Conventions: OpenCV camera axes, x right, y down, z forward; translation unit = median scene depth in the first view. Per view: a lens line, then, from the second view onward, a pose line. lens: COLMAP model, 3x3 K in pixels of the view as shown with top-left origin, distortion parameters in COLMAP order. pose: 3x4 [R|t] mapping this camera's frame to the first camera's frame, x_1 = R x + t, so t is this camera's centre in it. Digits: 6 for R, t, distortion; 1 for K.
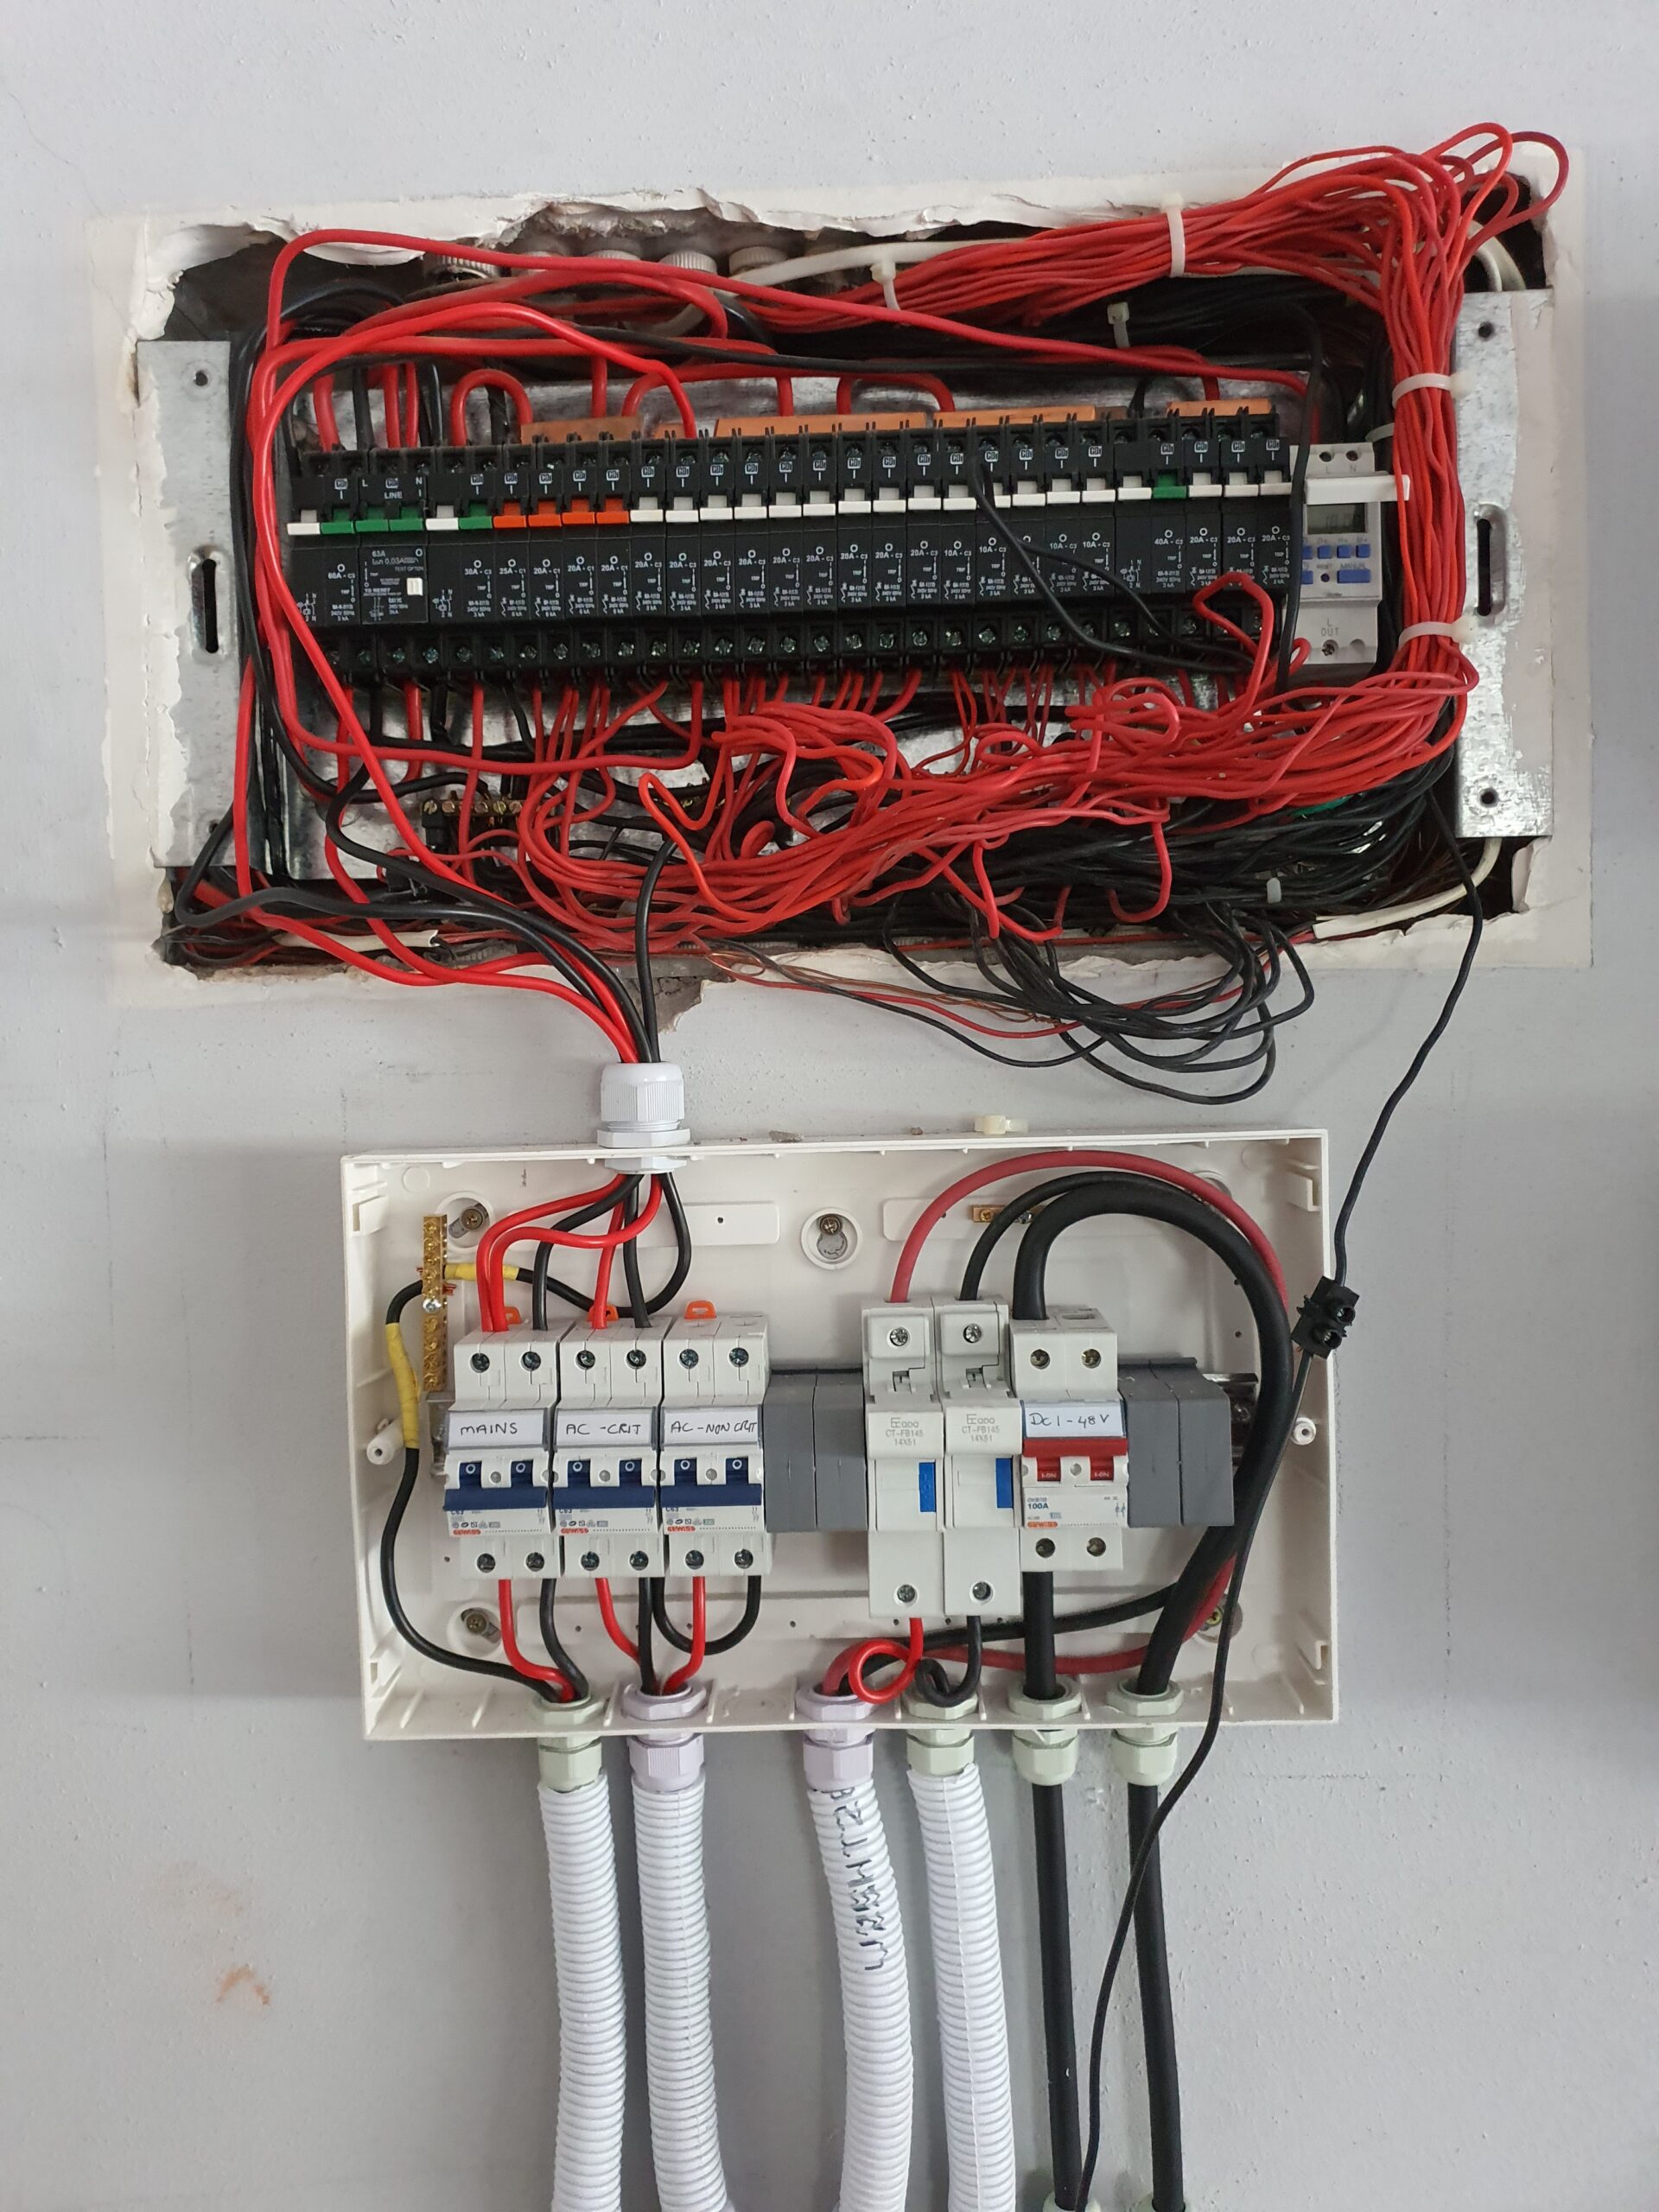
lens RADIAL K [[1774.9, 0, 829.1], [0, 1774.9, 1071.8], [0, 0, 1]] dist [-0.000180, -0.010165]
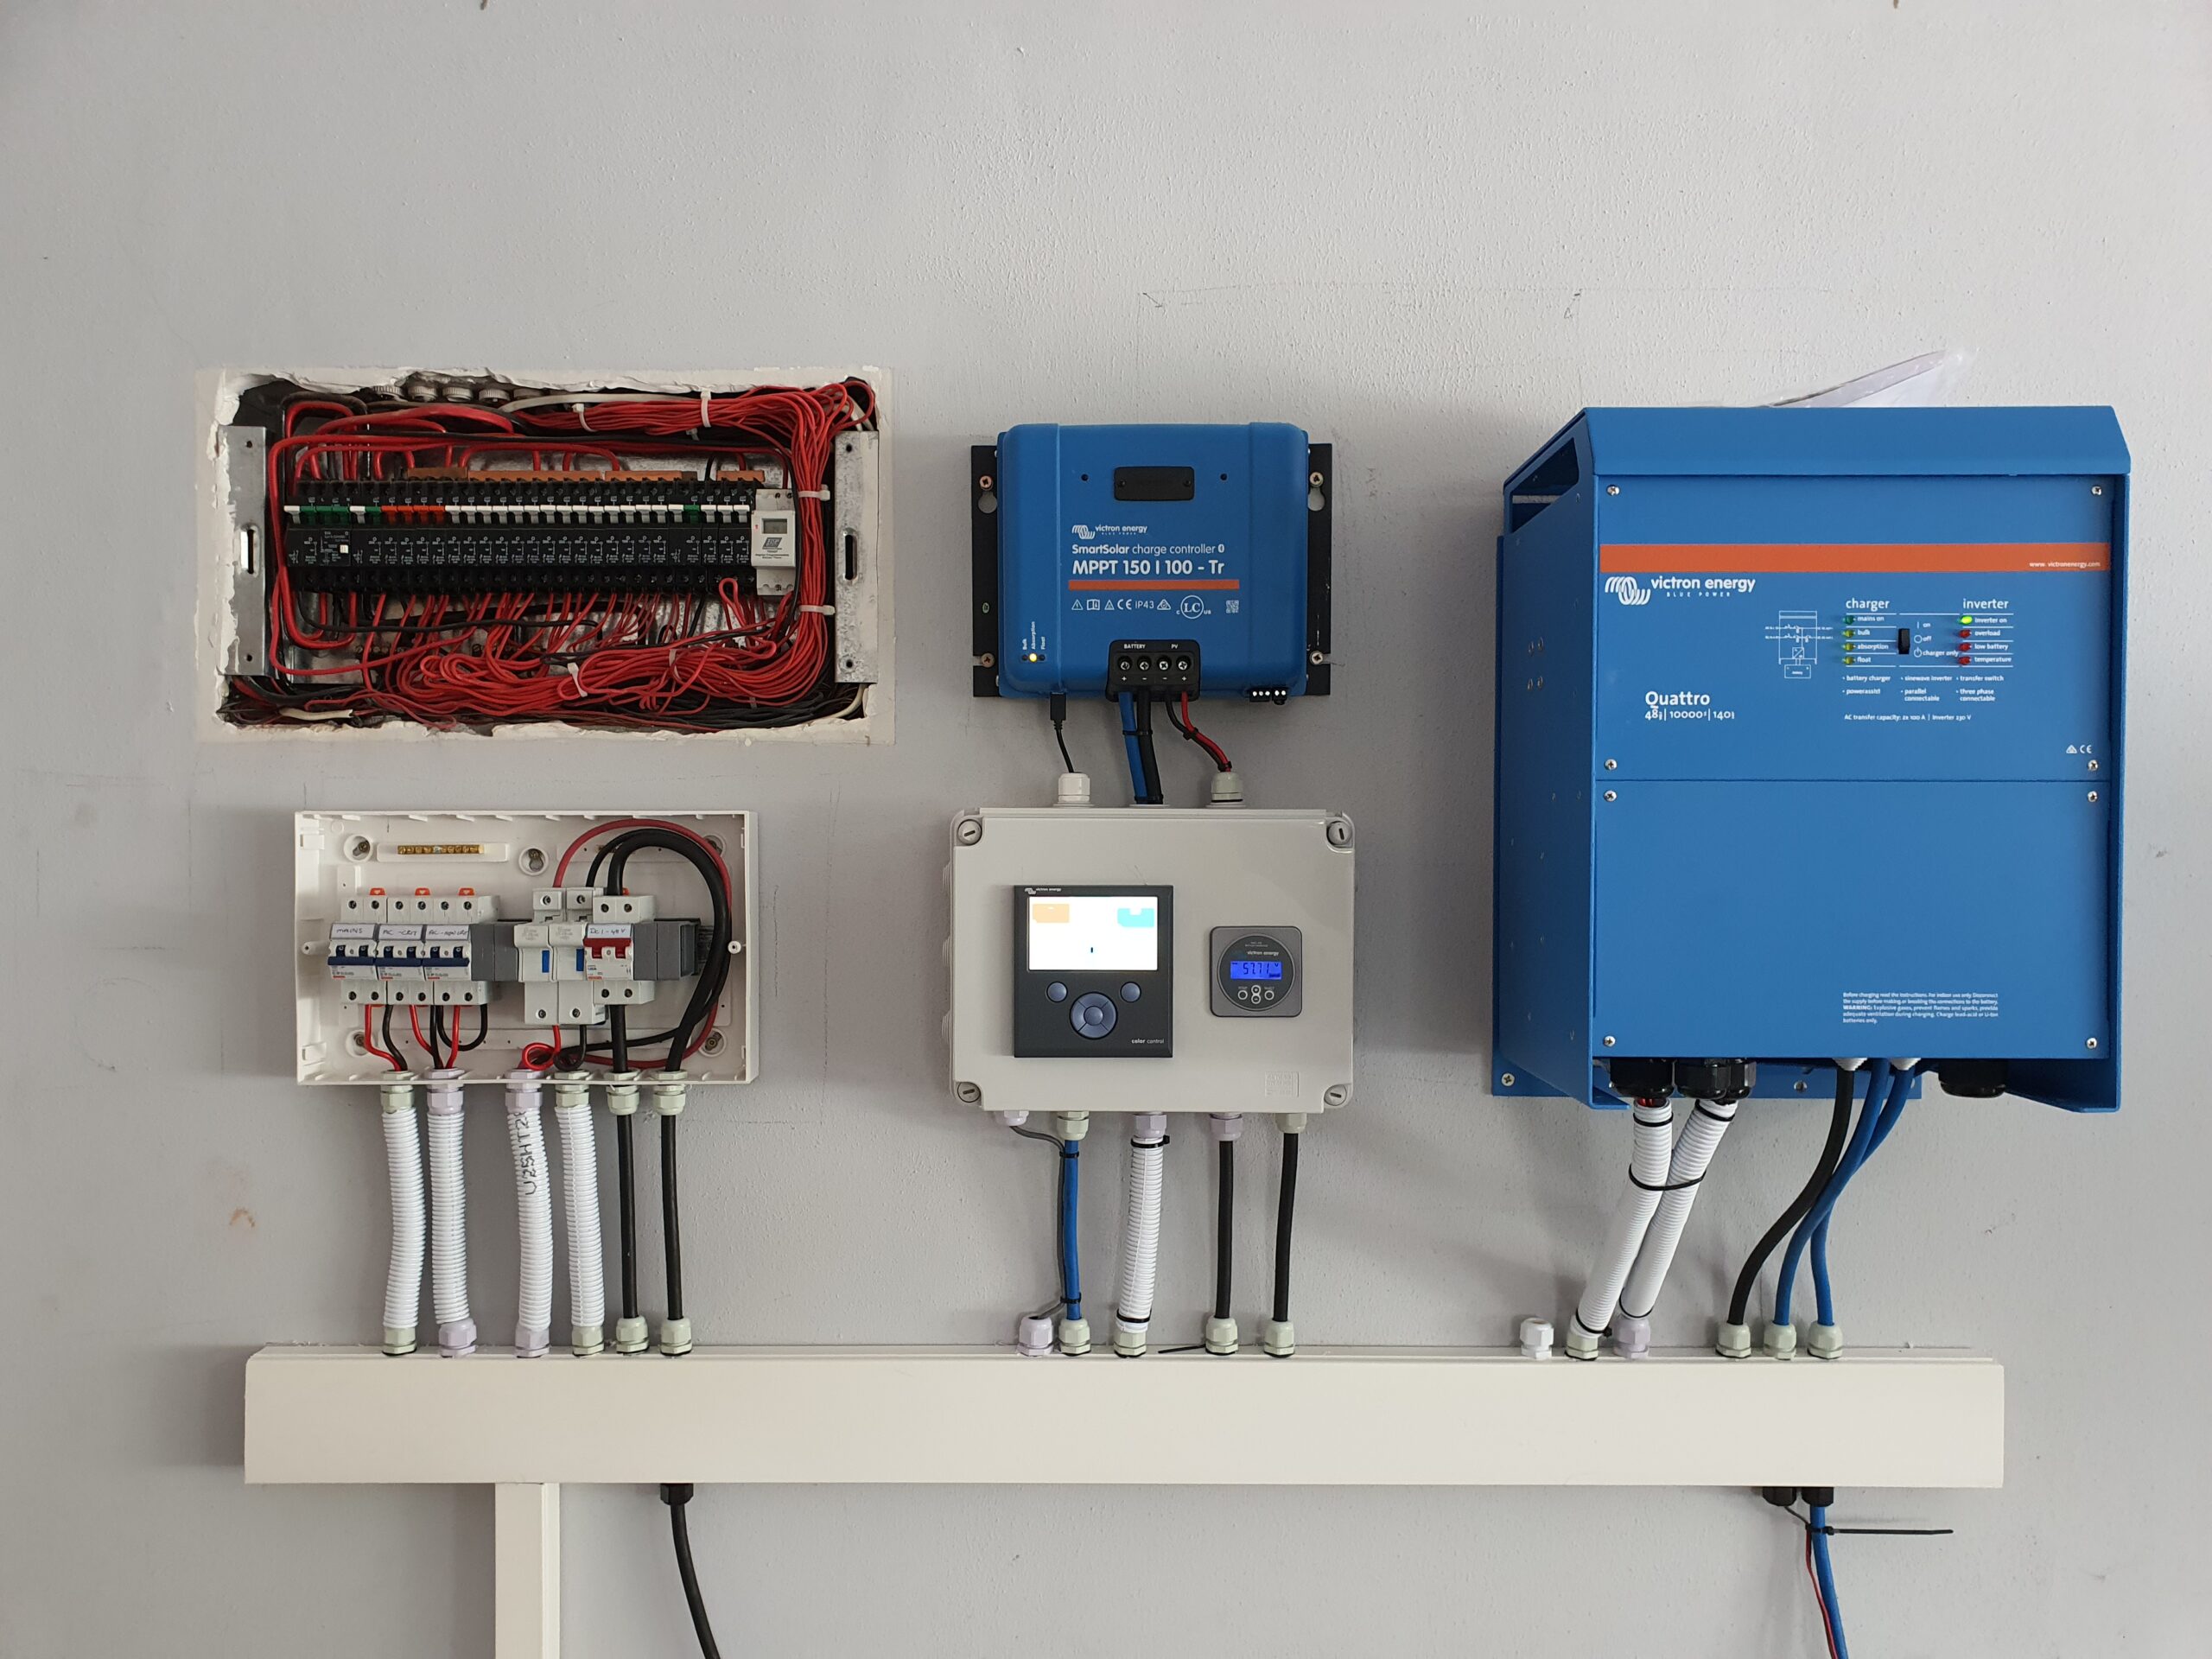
lens RADIAL K [[1774.9, 0, 1106.0], [0, 1774.9, 829.5], [0, 0, 1]] dist [-0.000180, -0.010165]
pose [[0.998854, 0.027745, 0.038999, 0.616954], [-0.026651, 0.999244, -0.028291, 0.101971], [-0.039755, 0.027219, 0.998839, -1.177199]]
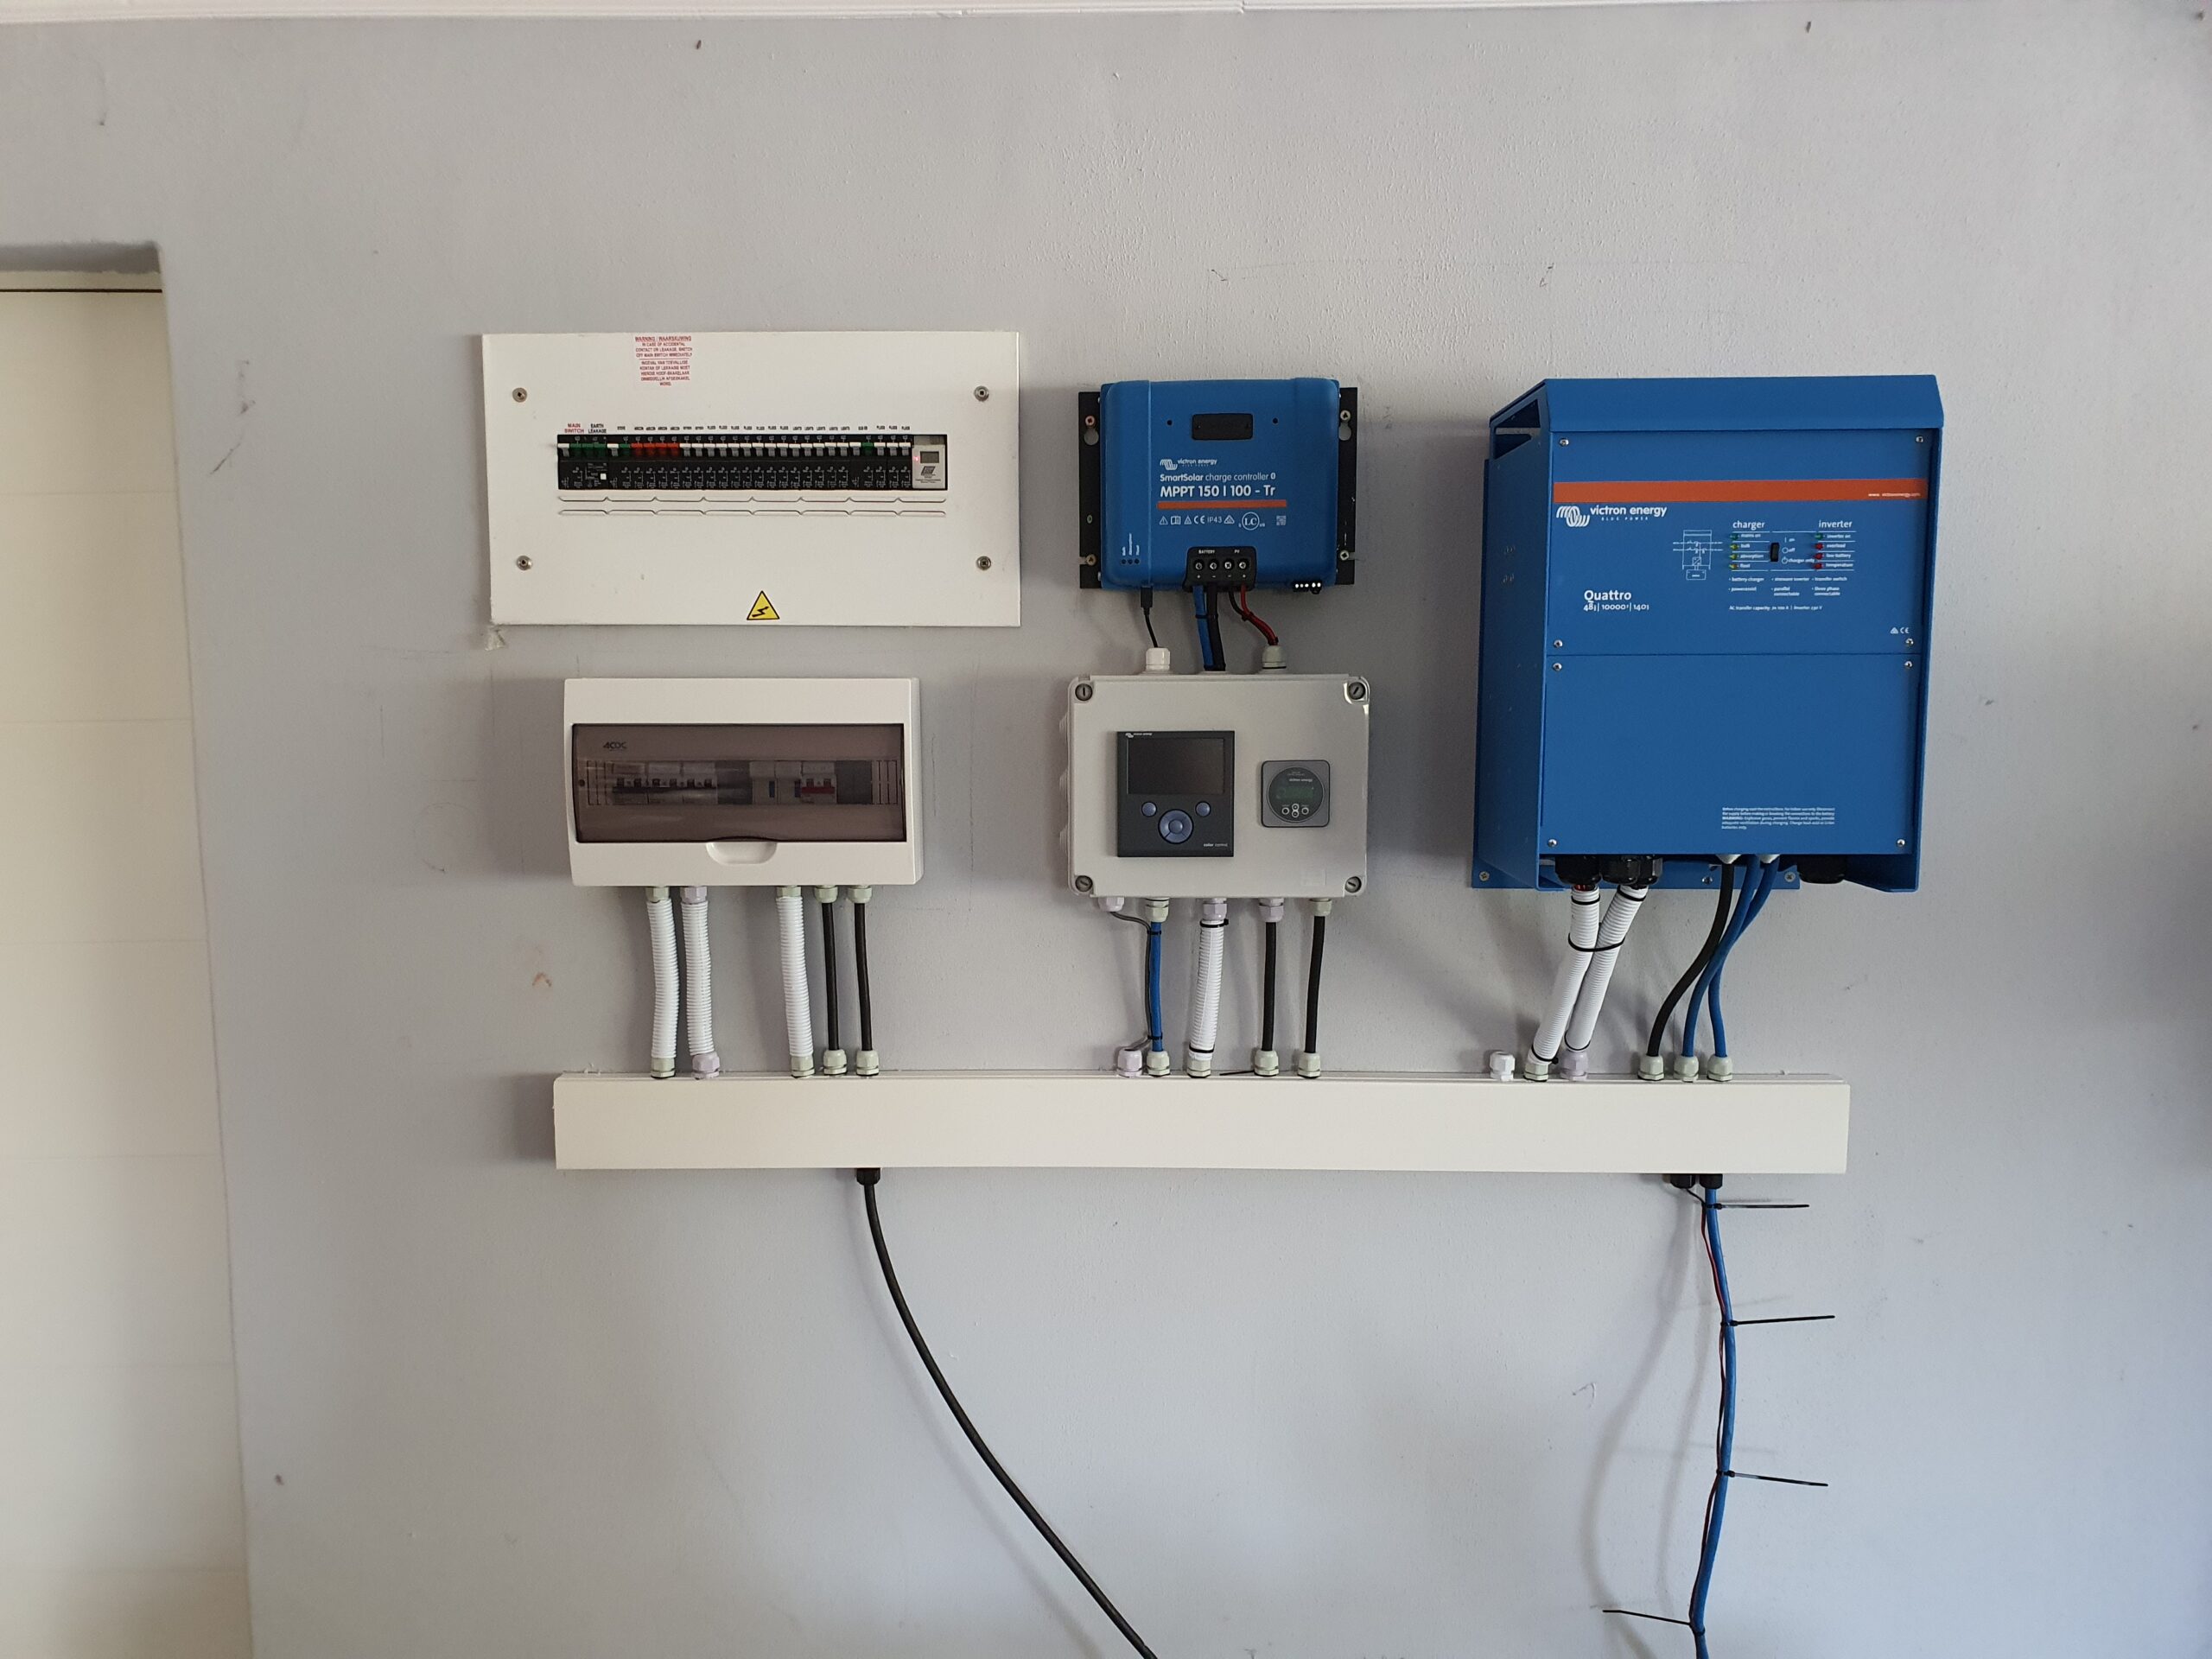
lens RADIAL K [[1682.9, 0, 1095.1], [0, 1682.9, 859.6], [0, 0, 1]] dist [0.099721, -0.300581]
pose [[0.999618, 0.019821, 0.019249, 0.511666], [-0.021427, 0.995961, 0.087192, 0.080939], [-0.017443, -0.087572, 0.996006, -1.763813]]
